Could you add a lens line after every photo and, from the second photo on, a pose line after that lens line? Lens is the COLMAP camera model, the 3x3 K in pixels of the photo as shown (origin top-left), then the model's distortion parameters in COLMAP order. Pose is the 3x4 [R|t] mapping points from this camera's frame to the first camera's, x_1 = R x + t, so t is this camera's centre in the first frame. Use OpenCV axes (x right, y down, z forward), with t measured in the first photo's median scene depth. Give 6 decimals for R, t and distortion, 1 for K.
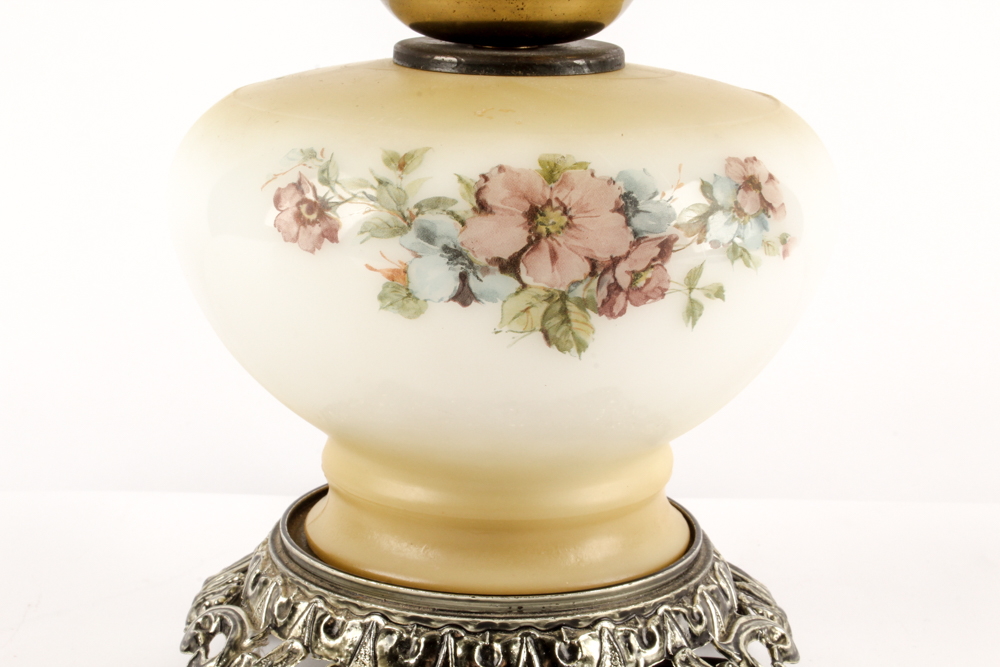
lens RADIAL K [[1744.6, 0, 500.0], [0, 1744.6, 333.5], [0, 0, 1]] dist [0.006143, 0.035855]
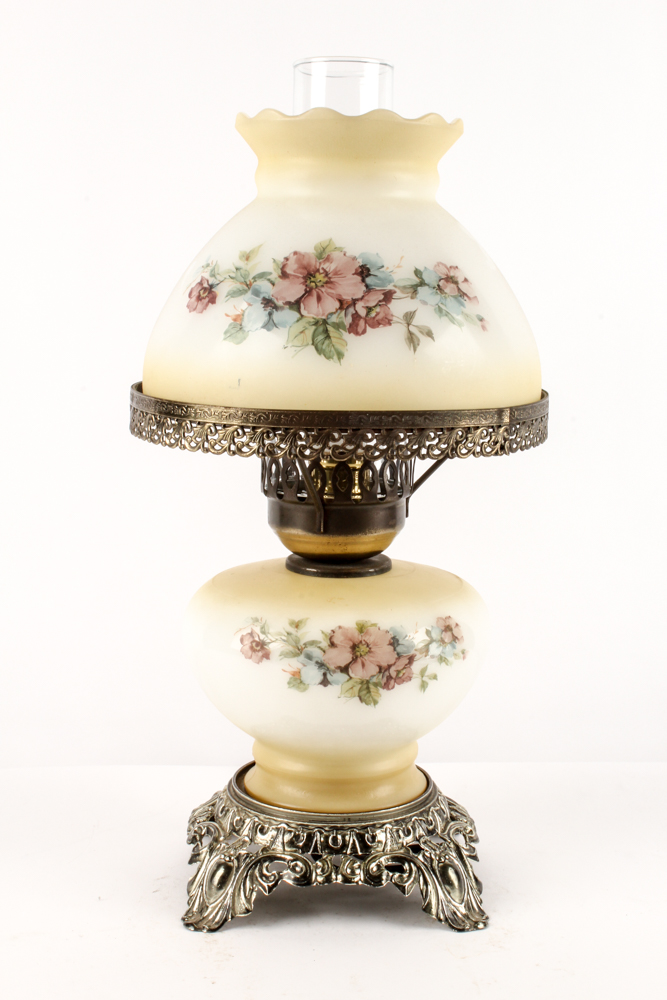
lens RADIAL K [[1528.9, 0, 333.5], [0, 1528.9, 500.0], [0, 0, 1]] dist [-0.015332, -0.046542]
pose [[0.999373, -0.014105, 0.032472, -0.065708], [0.016287, 0.997557, -0.067925, -0.114633], [-0.031435, 0.068411, 0.997162, -0.958438]]
